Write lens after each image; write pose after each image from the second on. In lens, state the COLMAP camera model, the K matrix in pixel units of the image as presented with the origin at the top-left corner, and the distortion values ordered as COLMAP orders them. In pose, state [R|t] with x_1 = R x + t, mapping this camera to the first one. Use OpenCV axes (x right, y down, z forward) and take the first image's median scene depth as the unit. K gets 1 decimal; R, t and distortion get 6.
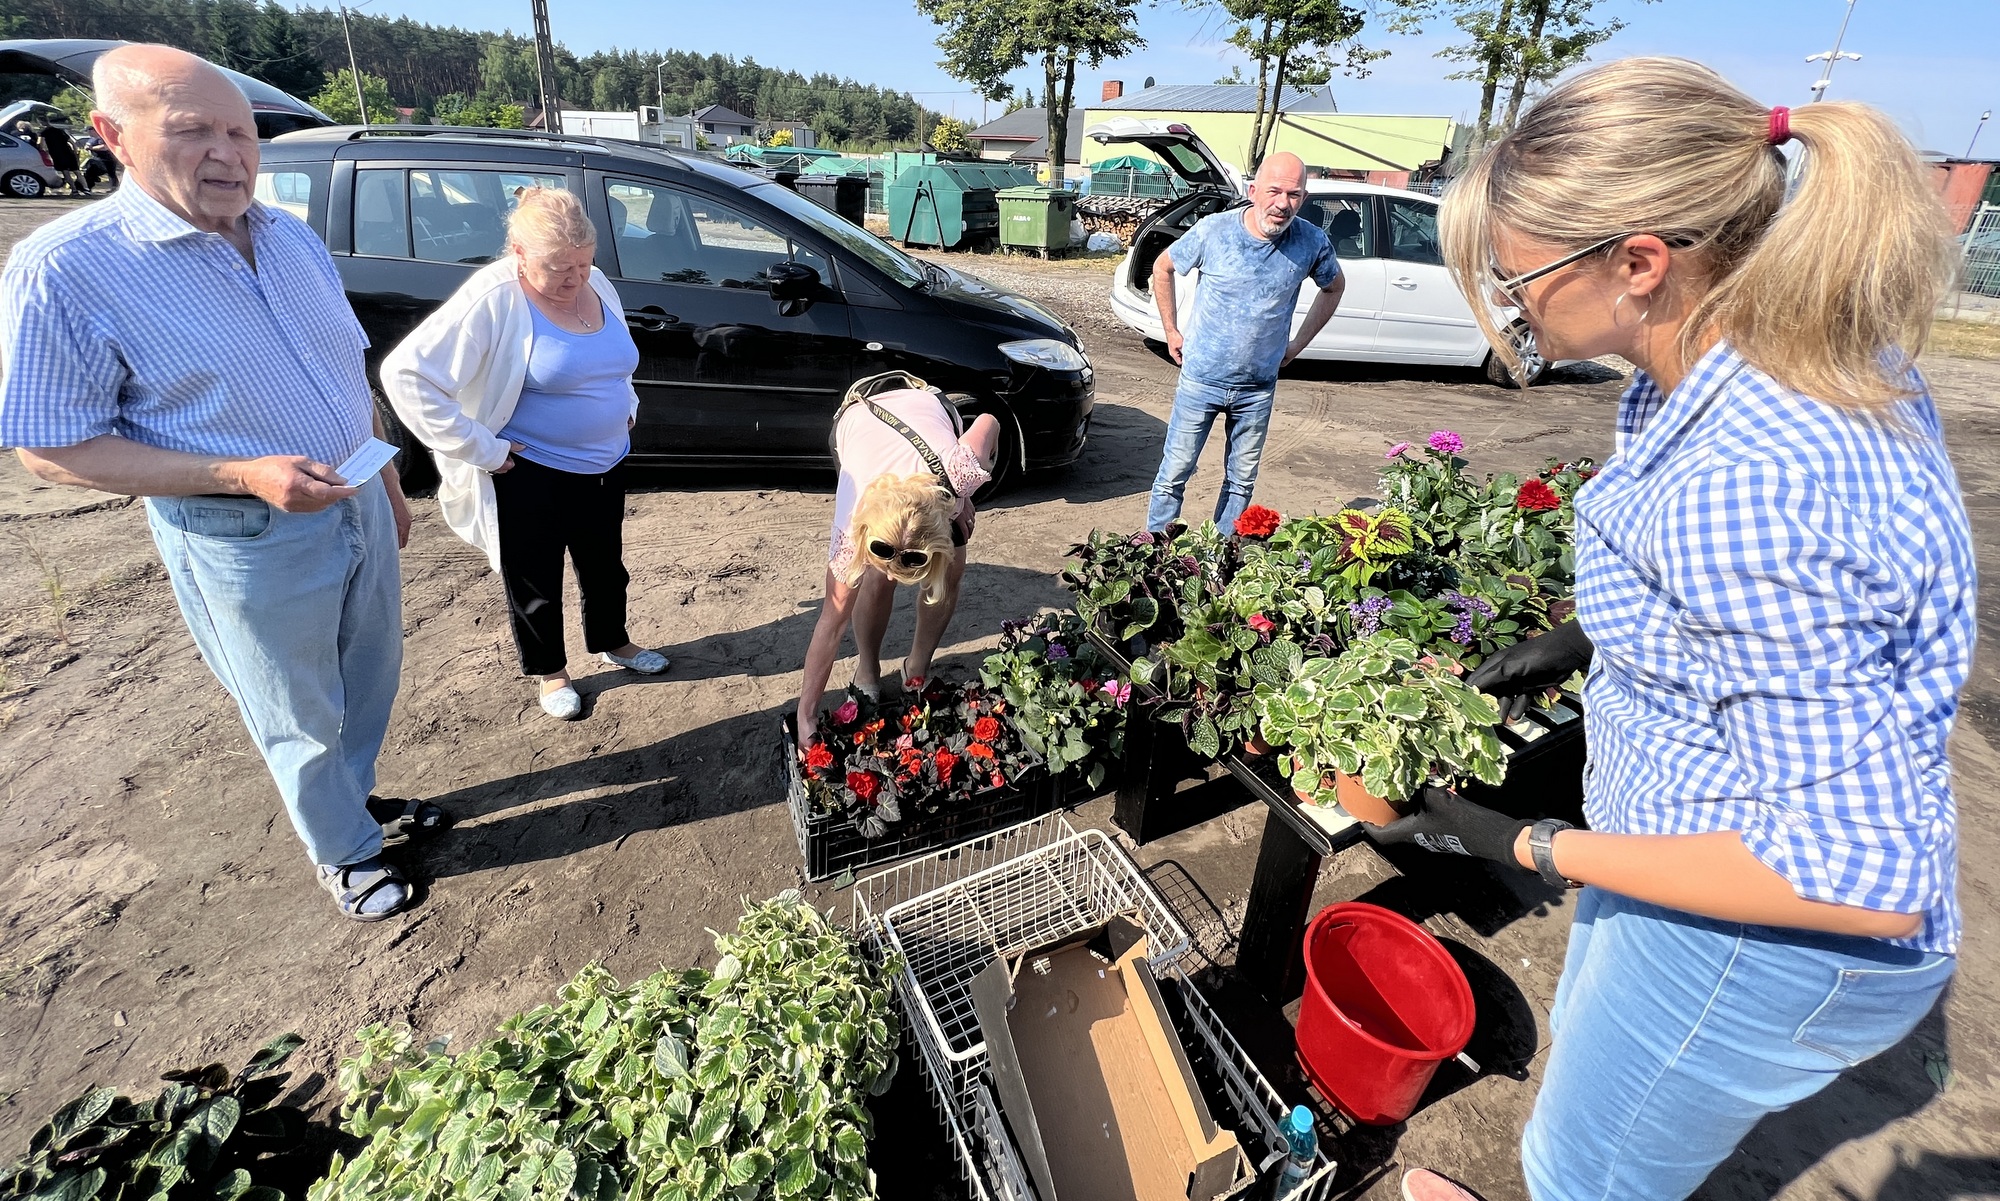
lens RADIAL K [[799.5, 0, 999.6], [0, 799.5, 462.0], [0, 0, 1]] dist [-0.001488, 0.001306]
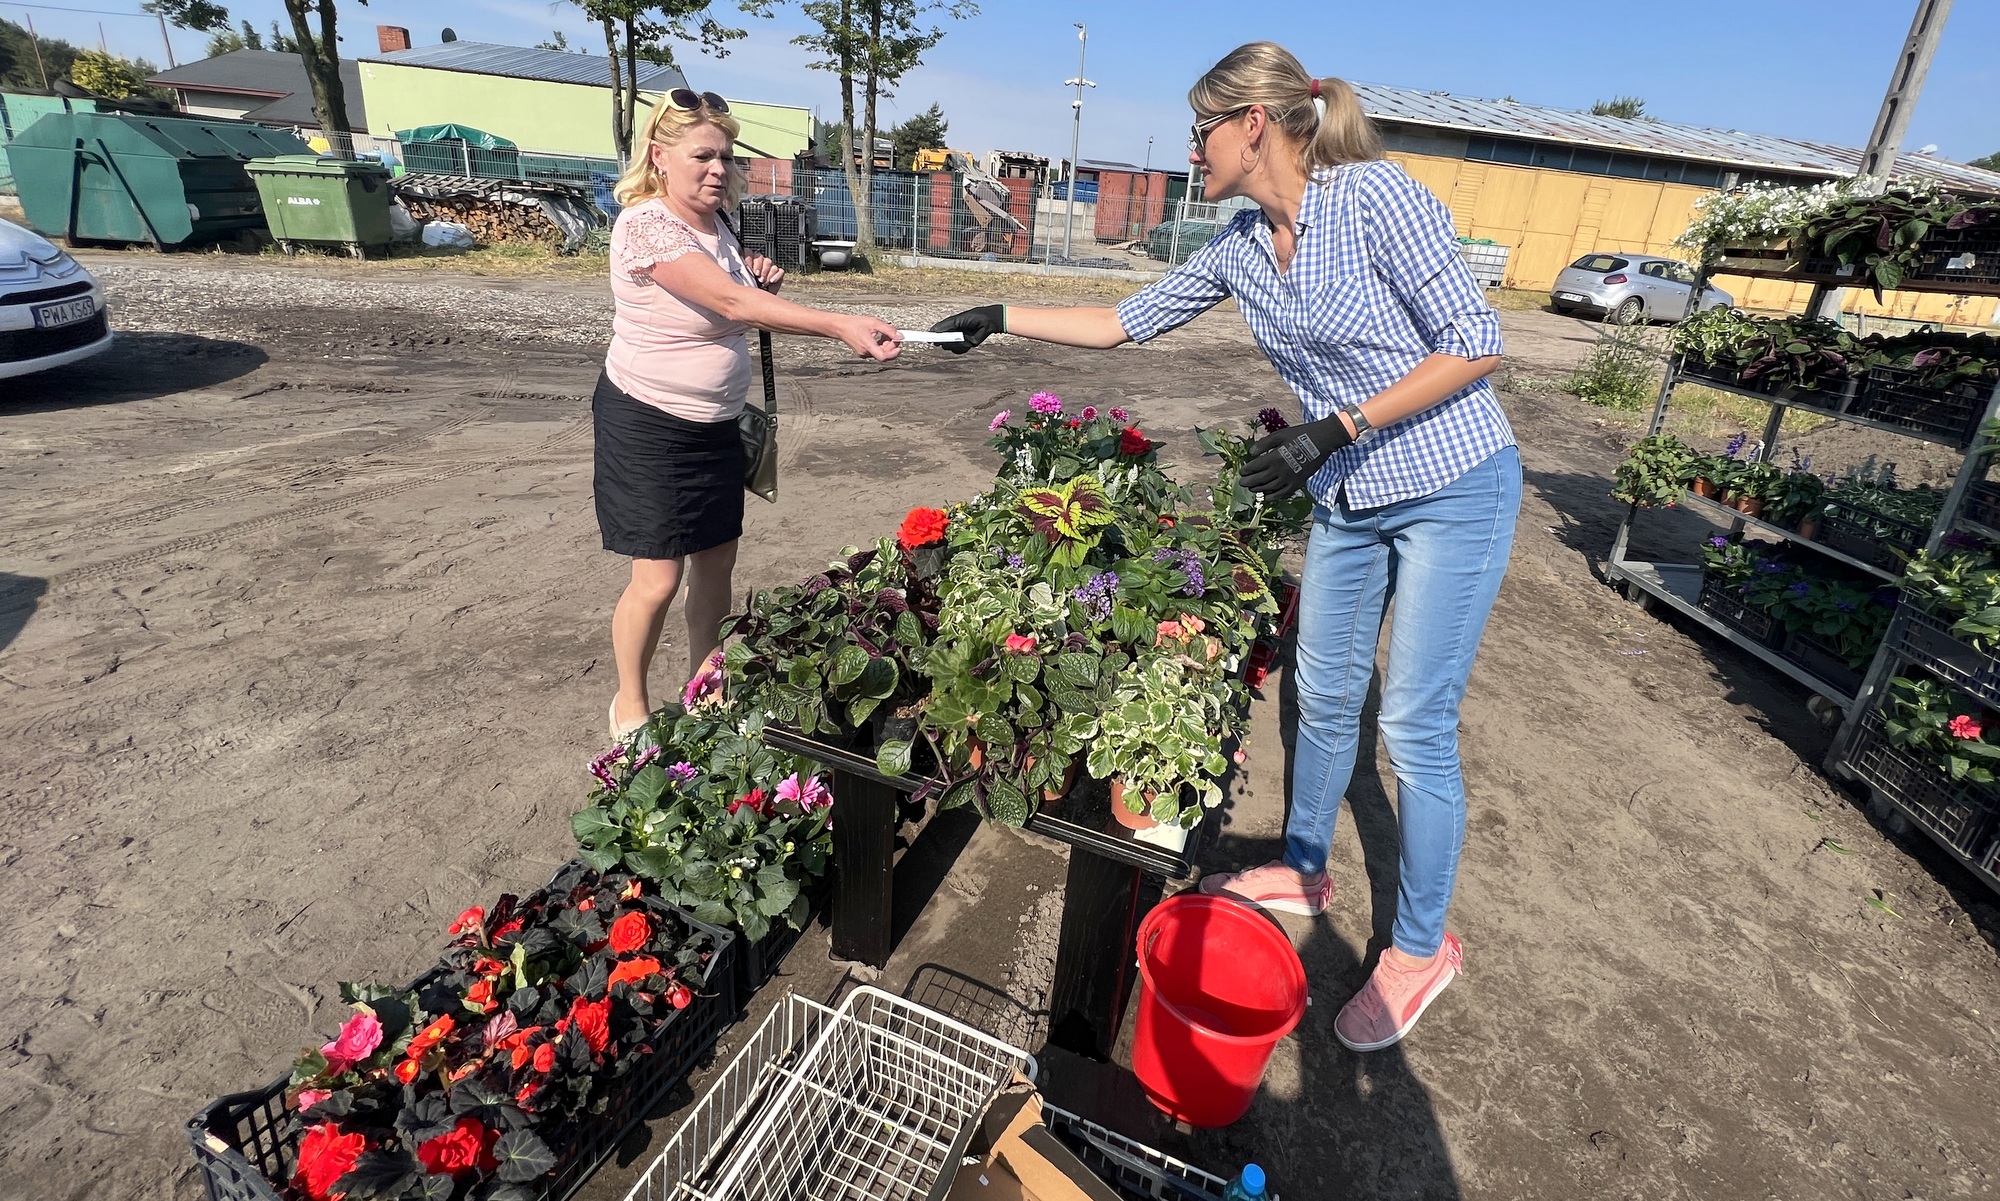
lens RADIAL K [[854.7, 0, 1016.7], [0, 854.7, 492.7], [0, 0, 1]] dist [0.001101, 0.000722]
pose [[0.754059, -0.200287, 0.625524, -0.021796], [0.187657, 0.978370, 0.087047, -0.002624], [-0.629428, 0.051746, 0.775334, 0.037414]]
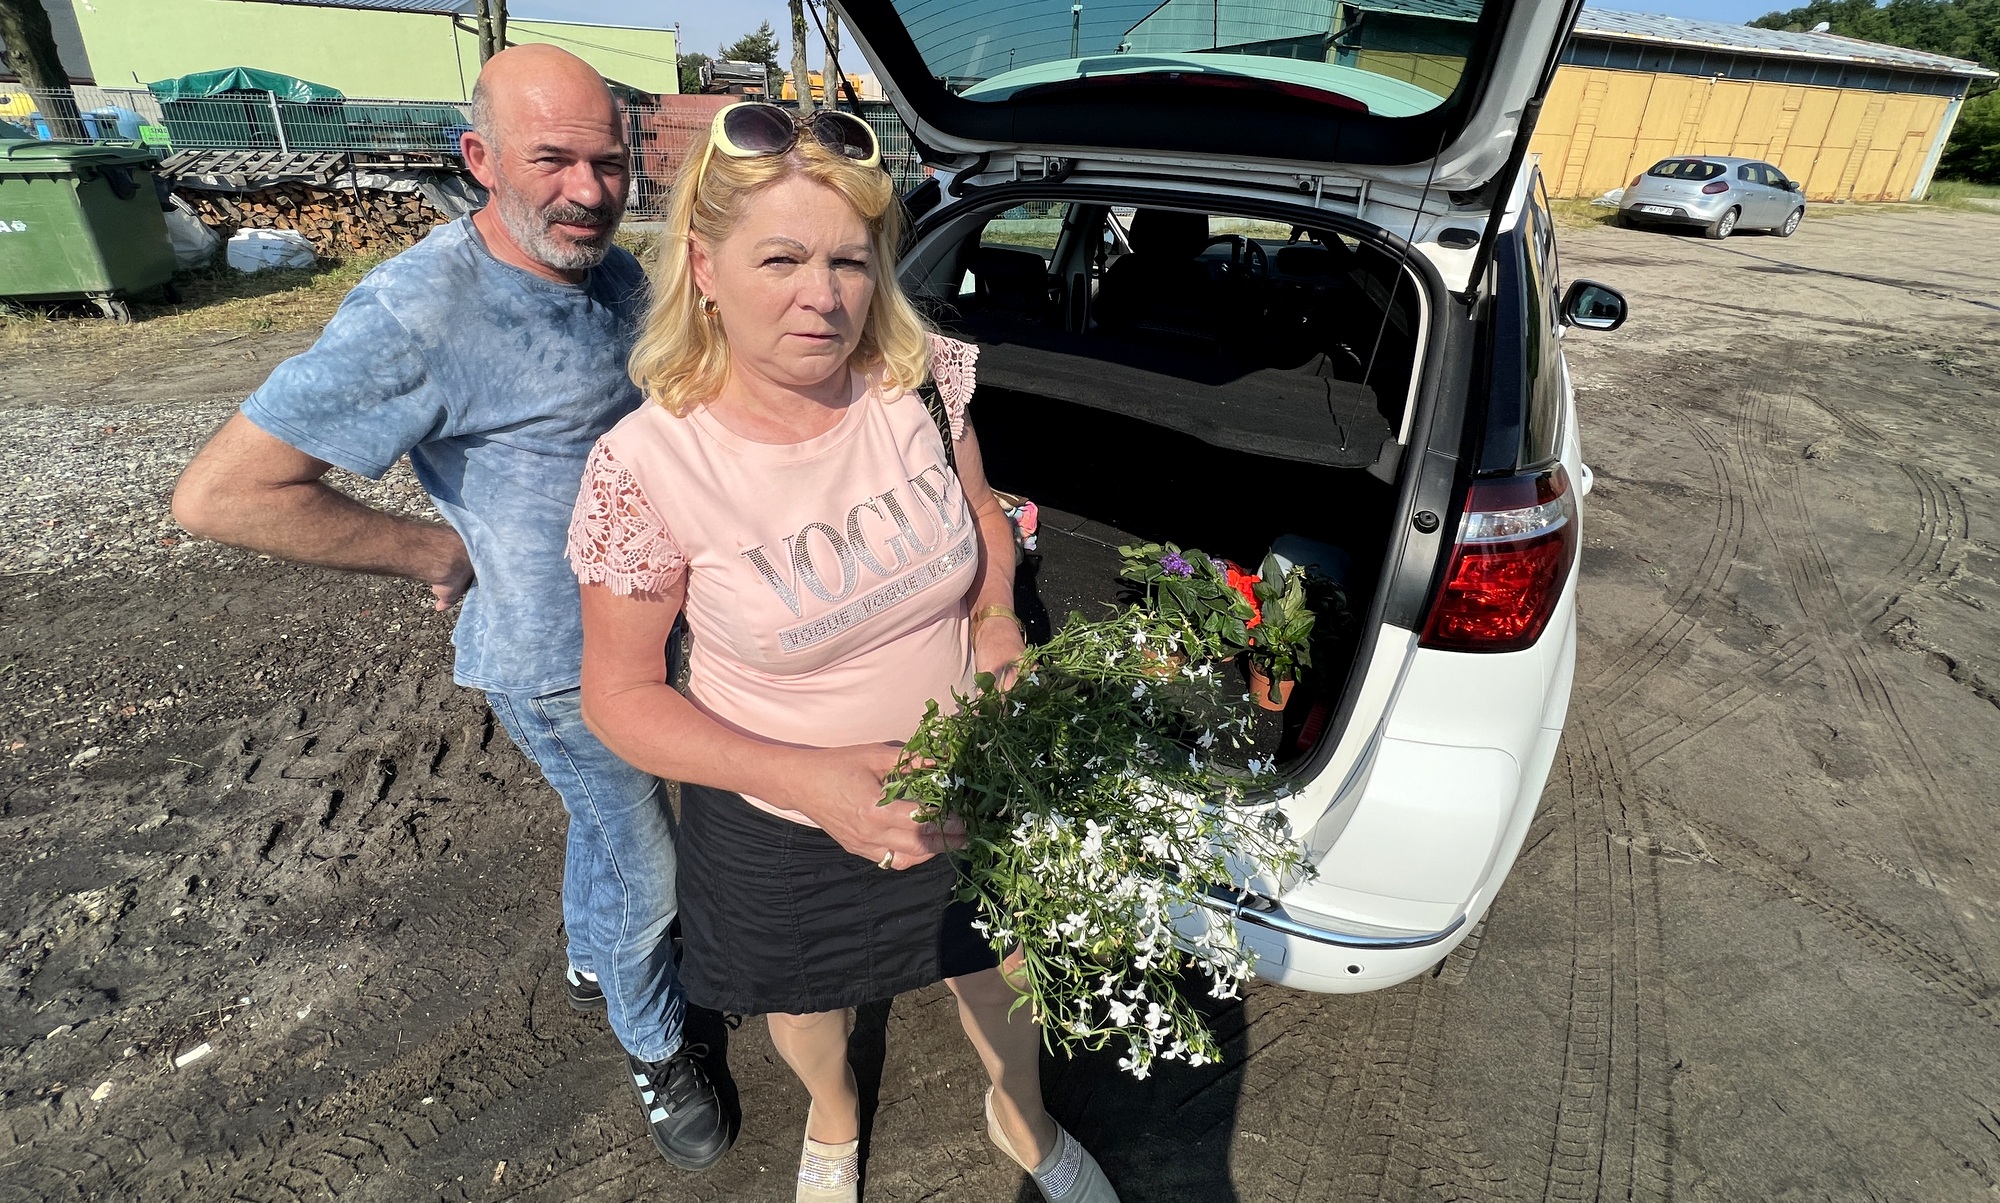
lens RADIAL K [[854.7, 0, 994.8], [0, 854.7, 431.3], [0, 0, 1]] dist [0.001101, 0.000722]
pose [[0.634401, -0.287669, 0.717483, 0.009670], [0.269408, 0.952261, 0.143591, -0.144155], [-0.724538, 0.102202, 0.681616, 0.392738]]
